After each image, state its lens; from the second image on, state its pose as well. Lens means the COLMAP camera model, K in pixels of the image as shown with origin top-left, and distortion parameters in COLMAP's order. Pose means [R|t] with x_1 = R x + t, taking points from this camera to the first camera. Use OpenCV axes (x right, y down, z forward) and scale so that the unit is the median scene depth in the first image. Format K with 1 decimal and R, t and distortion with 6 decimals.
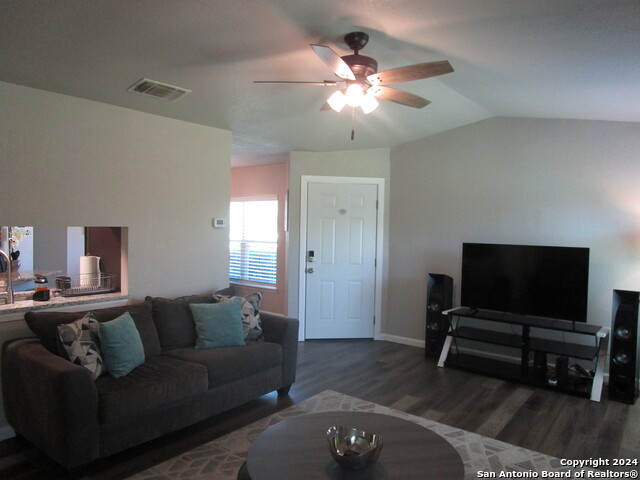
lens RADIAL K [[457.4, 0, 318.2], [0, 457.4, 241.3], [0, 0, 1]] dist [-0.031945, 0.015195]
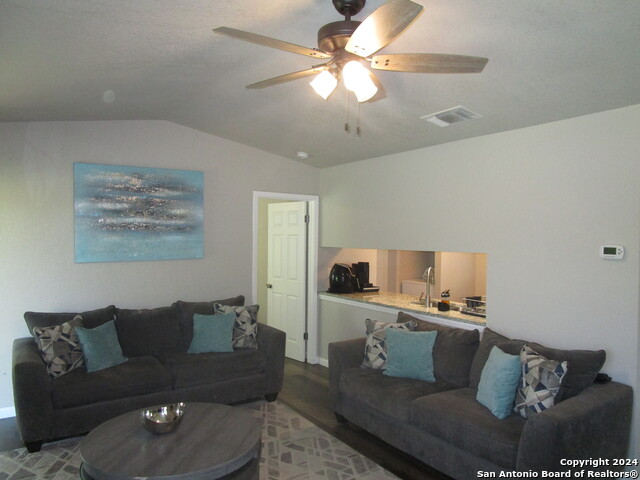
lens RADIAL K [[457.4, 0, 323.3], [0, 457.4, 240.0], [0, 0, 1]] dist [-0.031945, 0.015195]
pose [[-0.294866, -0.015308, -0.955416, 0.616474], [-0.052115, 0.998641, 0.000084, -0.041630], [0.954116, 0.049816, -0.295263, 0.926797]]
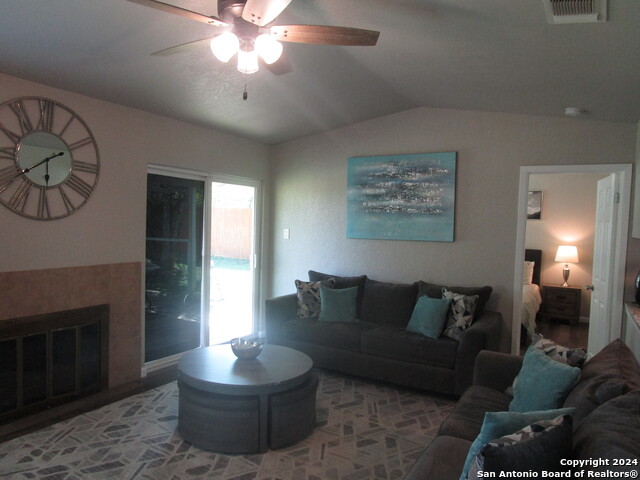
lens RADIAL K [[457.4, 0, 317.1], [0, 457.4, 241.4], [0, 0, 1]] dist [-0.031945, 0.015195]
pose [[-0.988965, -0.047238, -0.140417, 0.042700], [-0.058643, 0.995210, 0.078224, -0.047958], [0.136049, 0.085595, -0.986998, 1.384337]]
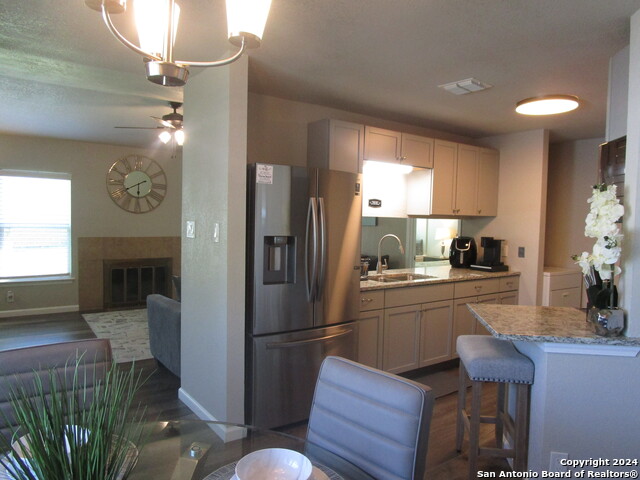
lens RADIAL K [[457.4, 0, 320.0], [0, 457.4, 240.7], [0, 0, 1]] dist [-0.031945, 0.015195]
pose [[-0.961046, -0.058123, 0.270207, -0.754001], [-0.034805, 0.995306, 0.090303, -0.070124], [-0.274187, 0.077380, -0.958558, 1.999039]]
